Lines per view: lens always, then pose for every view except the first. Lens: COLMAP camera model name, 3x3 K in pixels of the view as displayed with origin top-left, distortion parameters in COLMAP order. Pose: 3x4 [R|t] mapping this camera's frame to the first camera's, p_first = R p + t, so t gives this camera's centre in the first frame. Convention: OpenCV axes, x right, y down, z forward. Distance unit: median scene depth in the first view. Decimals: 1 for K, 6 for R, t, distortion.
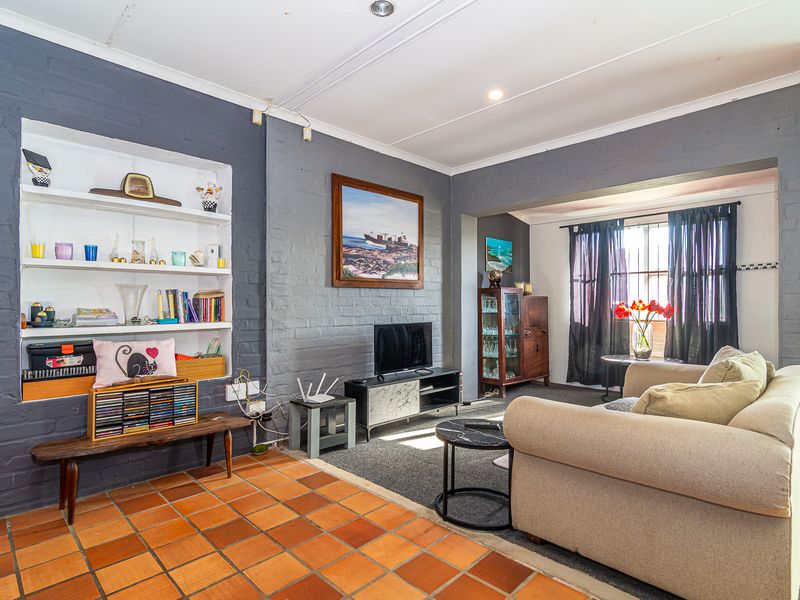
lens RADIAL K [[434.9, 0, 398.5], [0, 434.9, 302.4], [0, 0, 1]] dist [-0.002995, -0.000270]
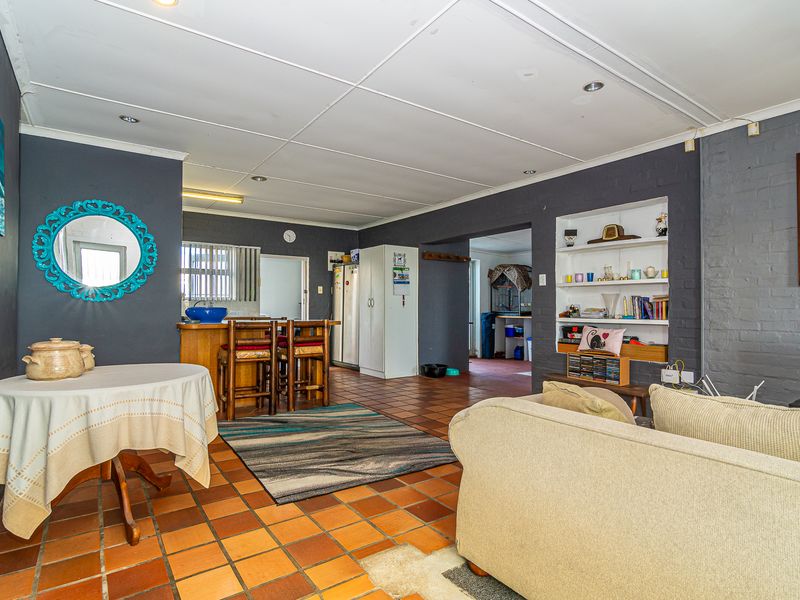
lens RADIAL K [[434.9, 0, 398.5], [0, 434.9, 302.4], [0, 0, 1]] dist [-0.002995, -0.000270]
pose [[-0.182343, -0.006621, -0.983213, 0.895011], [0.004781, 0.999960, -0.007620, -0.000481], [0.983223, -0.006090, -0.182304, 0.412287]]
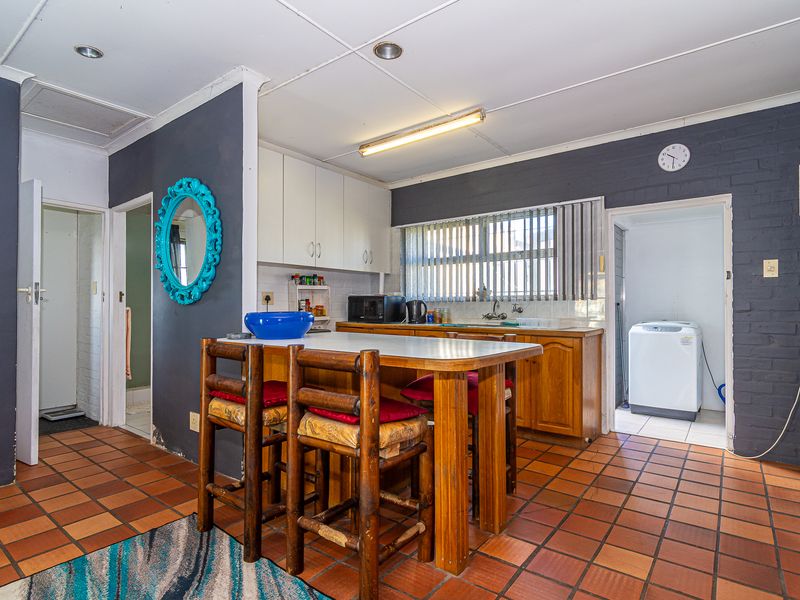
lens RADIAL K [[434.9, 0, 398.5], [0, 434.9, 302.4], [0, 0, 1]] dist [-0.002995, -0.000270]
pose [[-0.992720, 0.002788, -0.120414, -0.426593], [0.004872, 0.999843, -0.017017, -0.002385], [0.120348, -0.017480, -0.992578, 0.398960]]
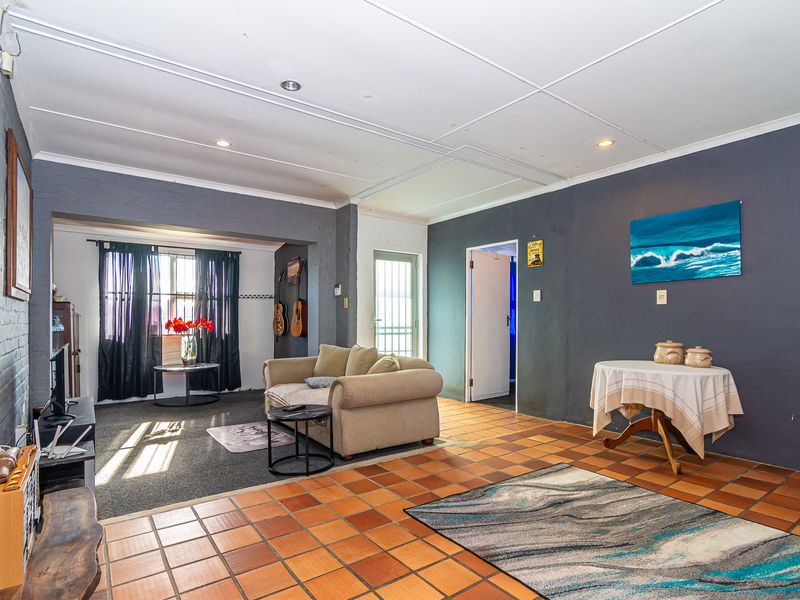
lens RADIAL K [[434.9, 0, 398.5], [0, 434.9, 302.4], [0, 0, 1]] dist [-0.002995, -0.000270]
pose [[0.157507, 0.038569, 0.986764, -0.796810], [-0.005134, 0.999255, -0.038238, -0.006157], [-0.987505, 0.000956, 0.157588, 0.307966]]
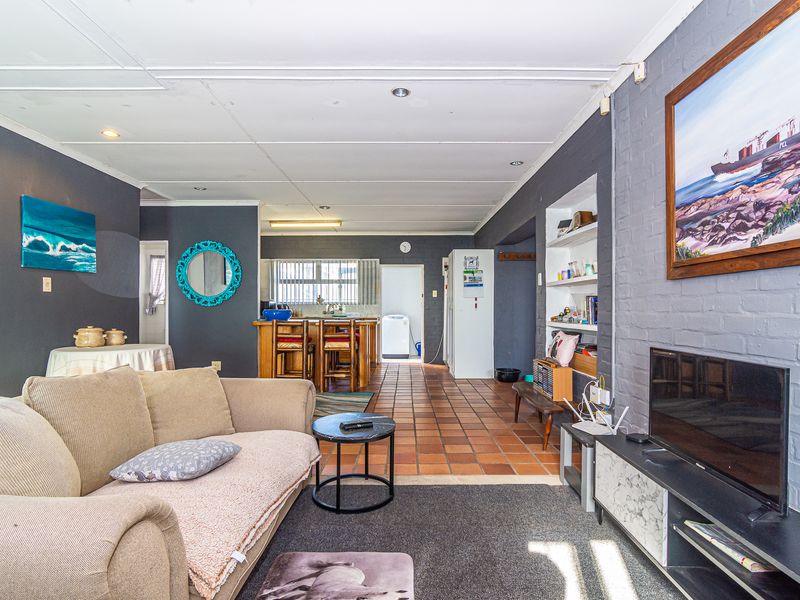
lens RADIAL K [[433.7, 0, 403.8], [0, 433.7, 307.9], [0, 0, 1]] dist [-0.001230, -0.000356]
pose [[-0.713125, 0.002777, -0.701032, 0.585781], [0.006975, 0.999971, -0.003134, 0.002580], [0.701003, -0.007125, -0.713123, 1.261434]]
